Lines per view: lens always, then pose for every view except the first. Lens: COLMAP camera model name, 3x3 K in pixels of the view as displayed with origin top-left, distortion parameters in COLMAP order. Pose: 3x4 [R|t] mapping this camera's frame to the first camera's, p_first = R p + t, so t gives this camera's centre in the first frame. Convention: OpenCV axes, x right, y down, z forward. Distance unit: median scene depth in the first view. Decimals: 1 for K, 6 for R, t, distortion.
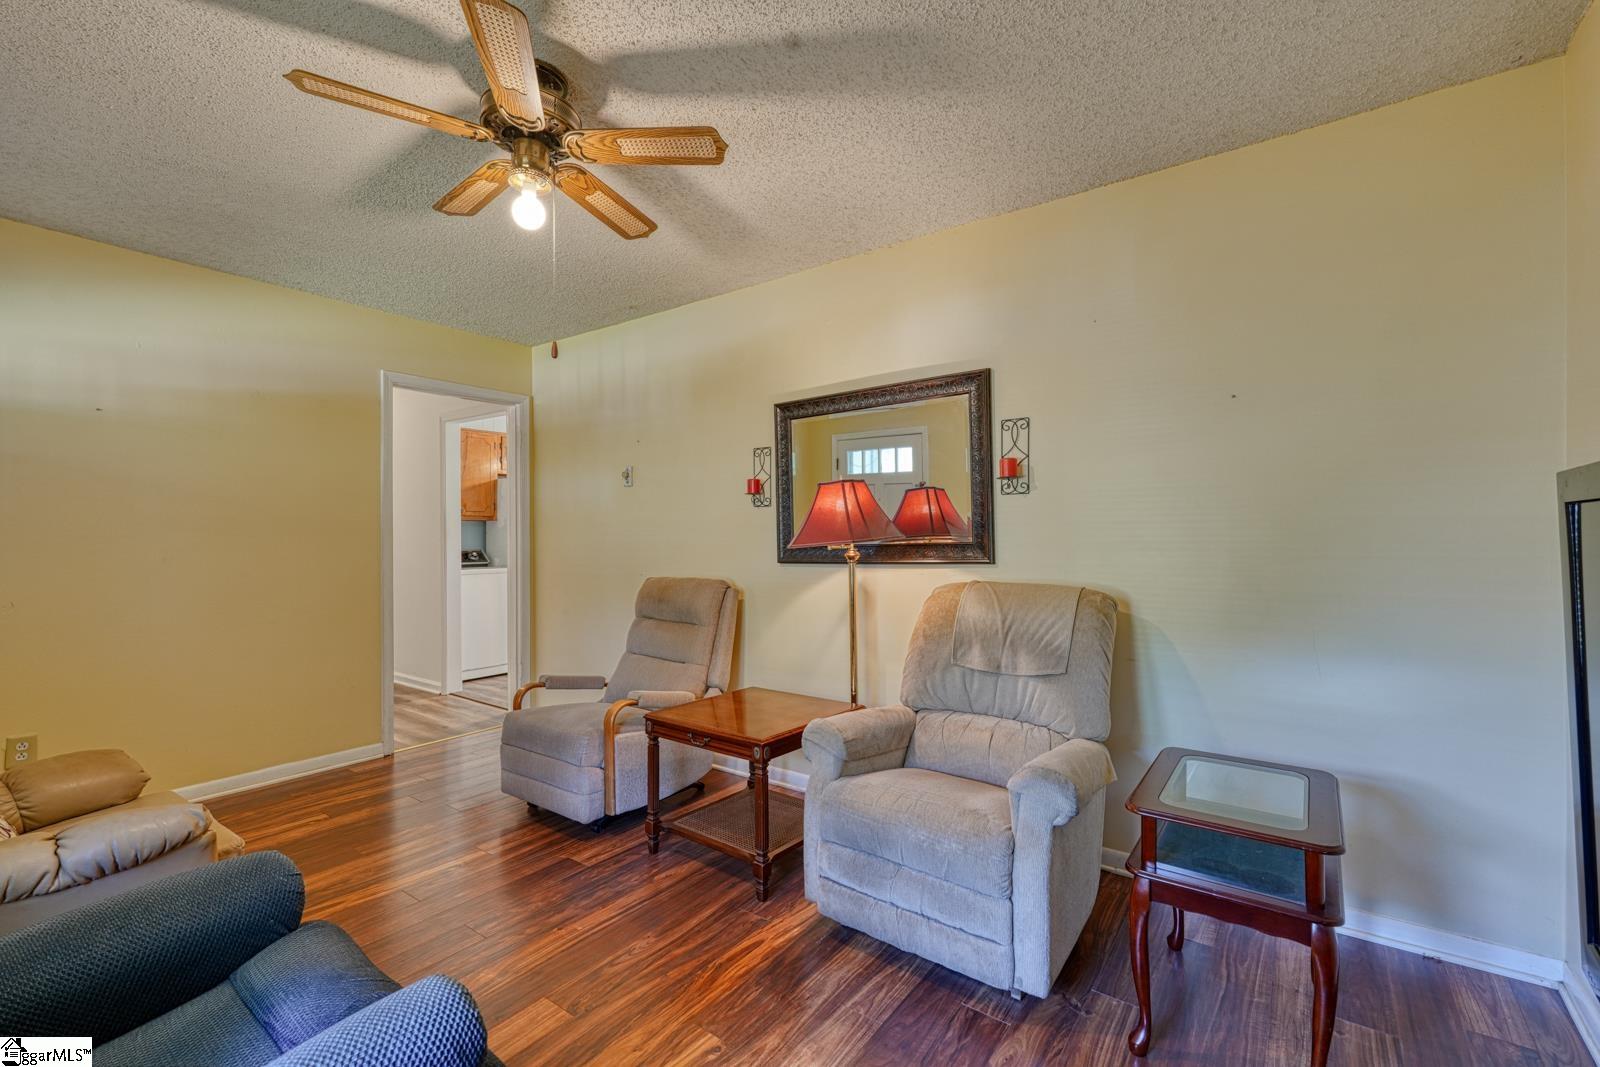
lens RADIAL K [[707.7, 0, 797.2], [0, 707.7, 529.7], [0, 0, 1]] dist [0.001267, -0.000015]
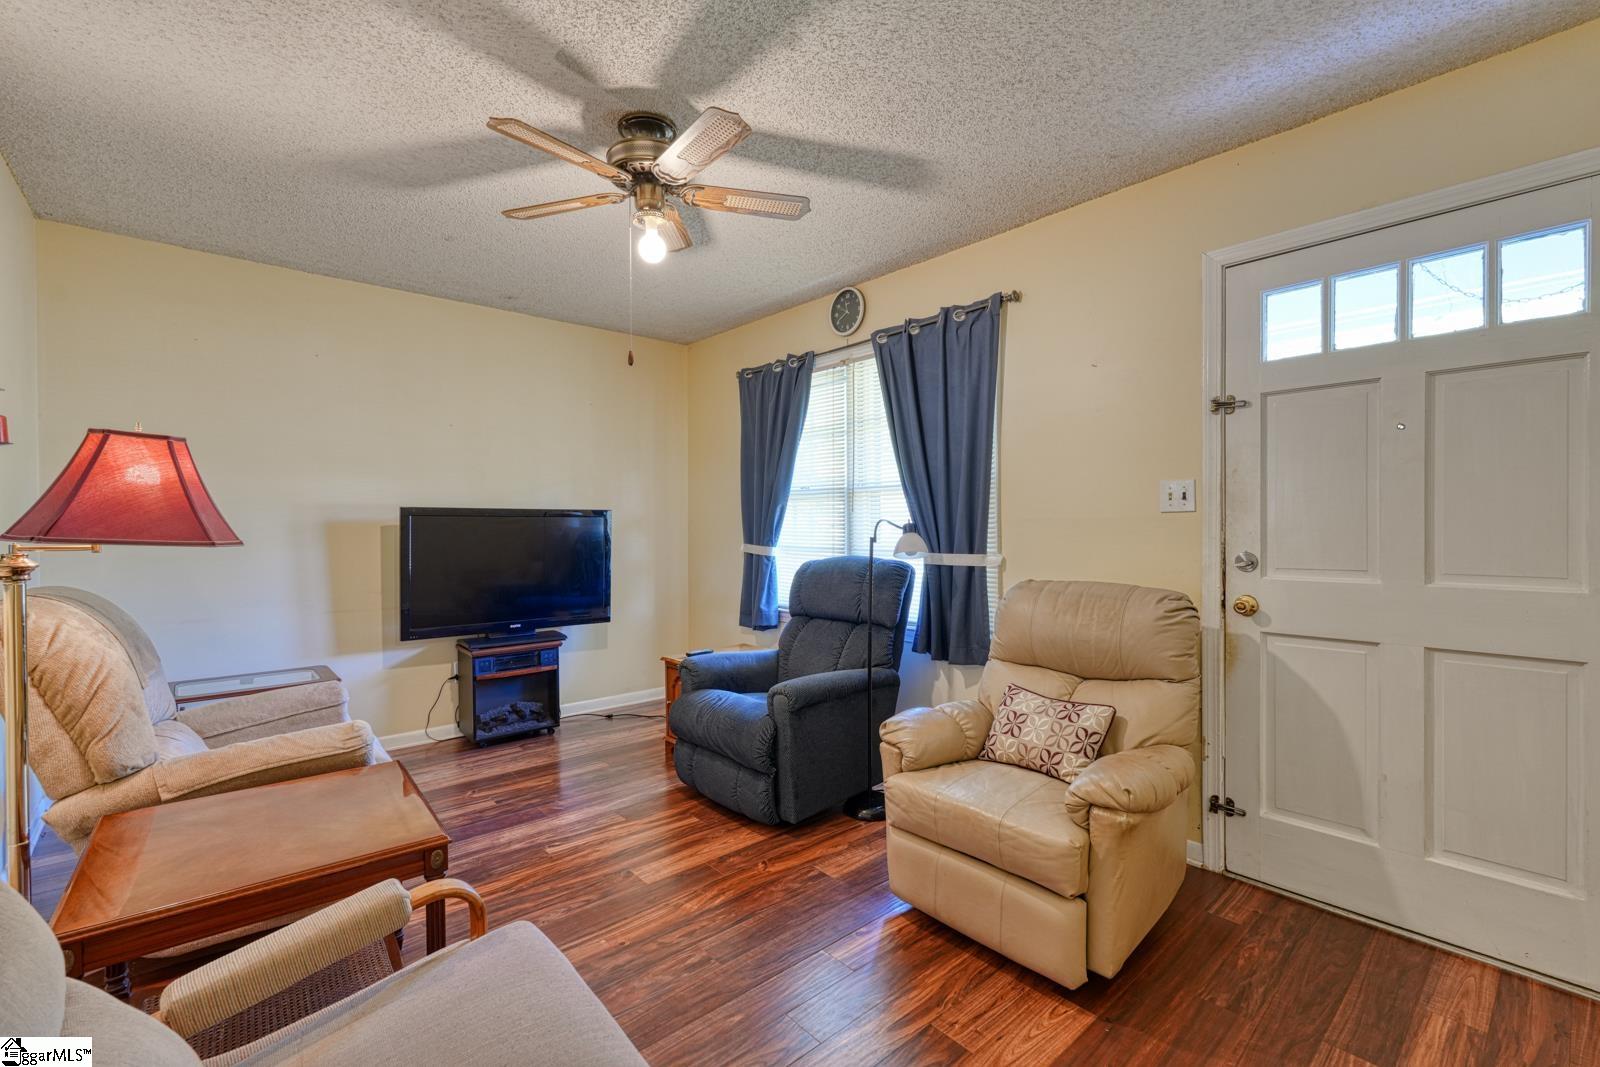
lens RADIAL K [[707.7, 0, 801.7], [0, 707.7, 531.6], [0, 0, 1]] dist [0.001267, -0.000015]
pose [[-0.979244, 0.008725, 0.202495, -0.846101], [0.008158, 0.999960, -0.003633, 0.026770], [-0.202519, -0.001906, -0.979277, 2.078402]]
